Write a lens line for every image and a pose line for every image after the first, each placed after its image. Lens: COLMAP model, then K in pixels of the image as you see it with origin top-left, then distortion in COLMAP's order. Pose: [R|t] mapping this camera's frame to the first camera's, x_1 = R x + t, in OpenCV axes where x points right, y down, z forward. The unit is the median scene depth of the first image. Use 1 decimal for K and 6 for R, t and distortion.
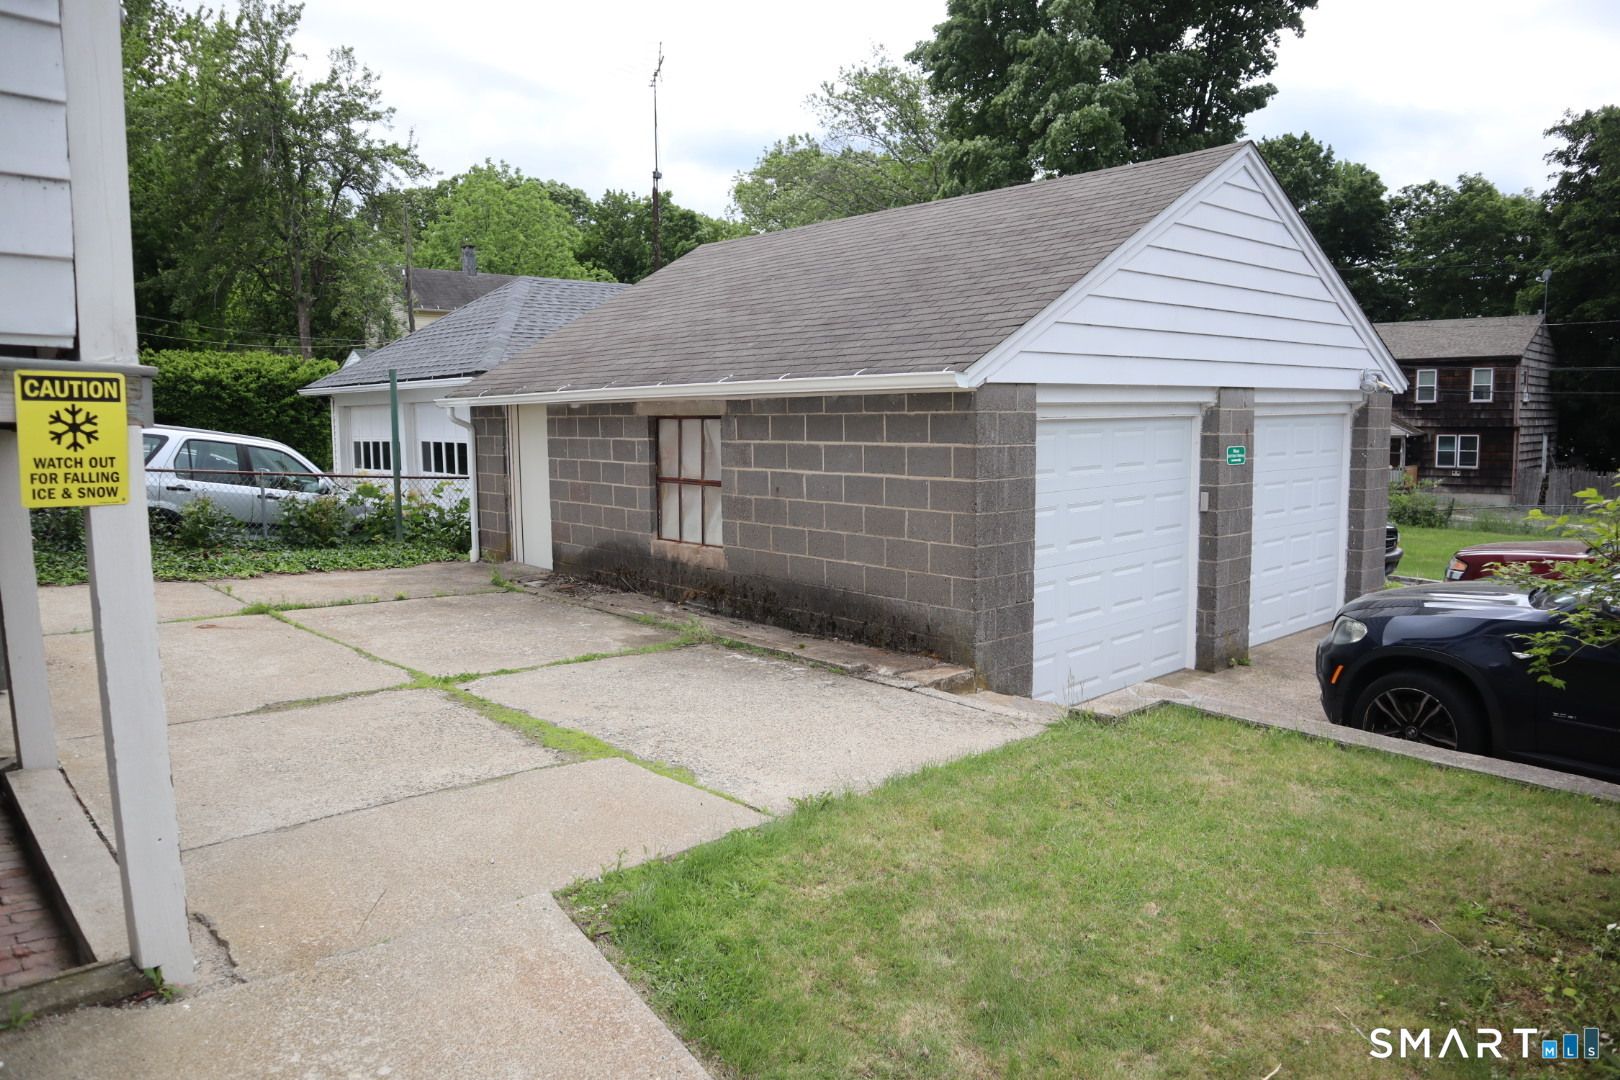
lens RADIAL K [[1119.9, 0, 786.8], [0, 1119.9, 529.4], [0, 0, 1]] dist [-0.071911, 0.004215]
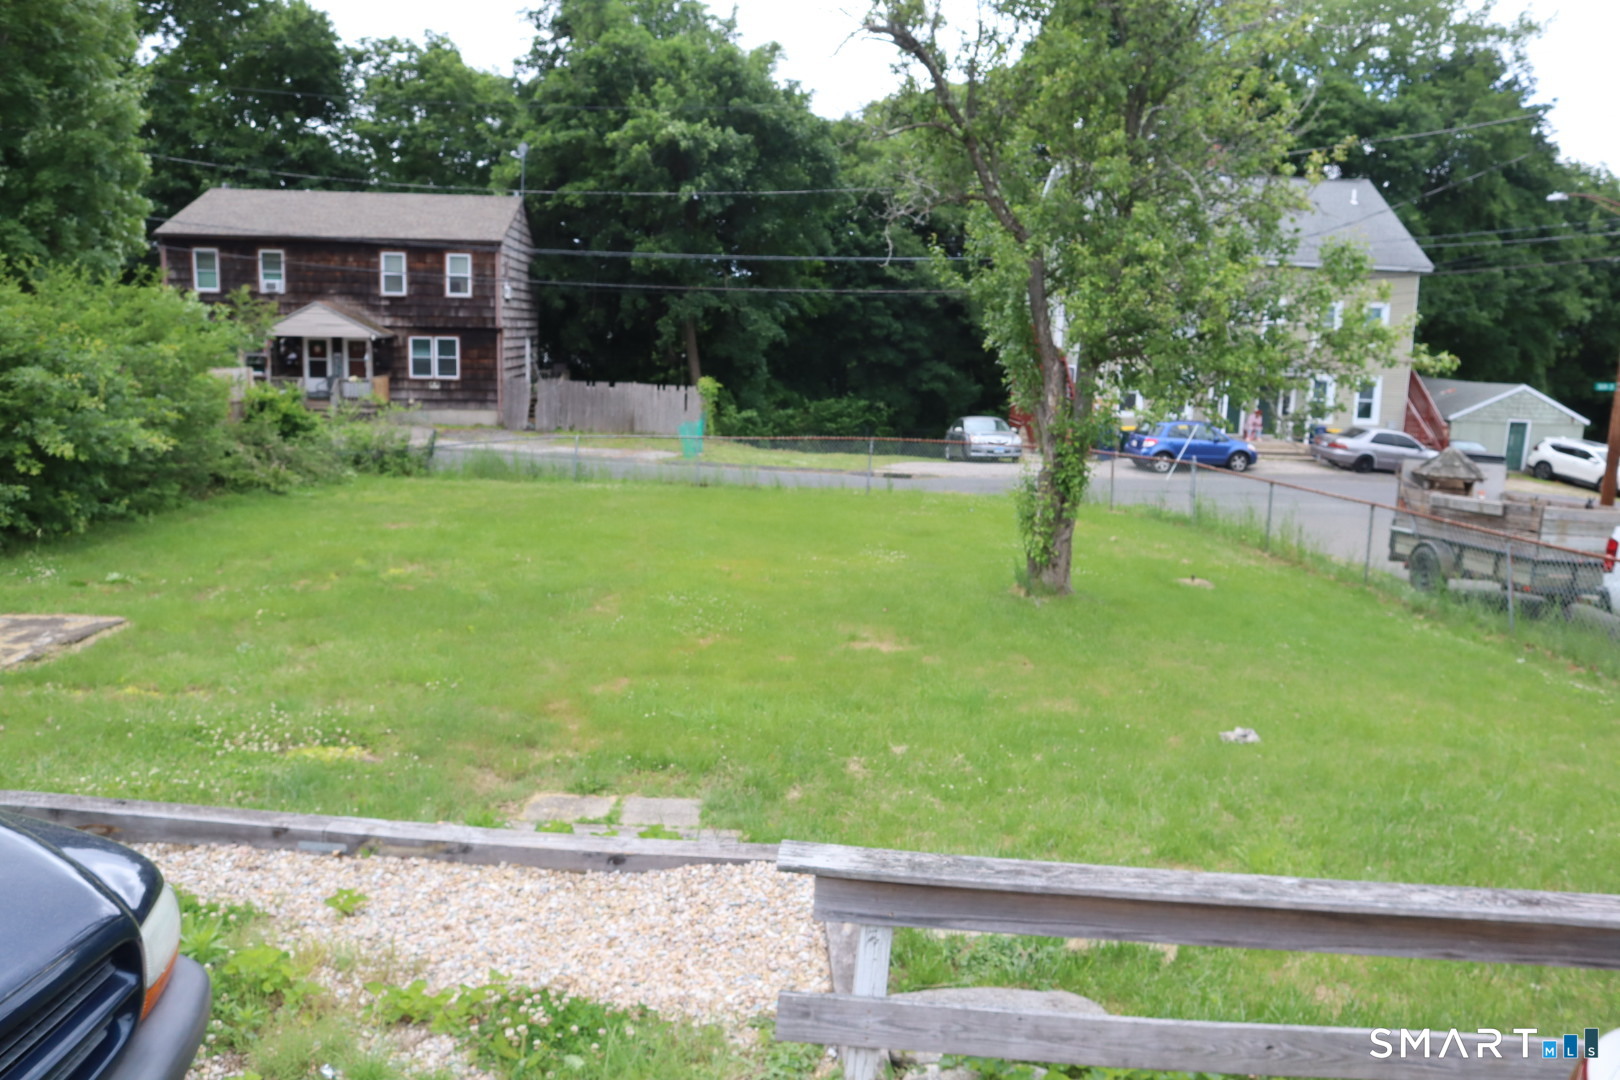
lens RADIAL K [[1119.9, 0, 786.8], [0, 1119.9, 529.4], [0, 0, 1]] dist [-0.071911, 0.004215]
pose [[0.655594, -0.103308, 0.748014, 0.159619], [0.038751, 0.993895, 0.103304, -0.020310], [-0.754119, -0.038739, 0.655594, 0.261393]]
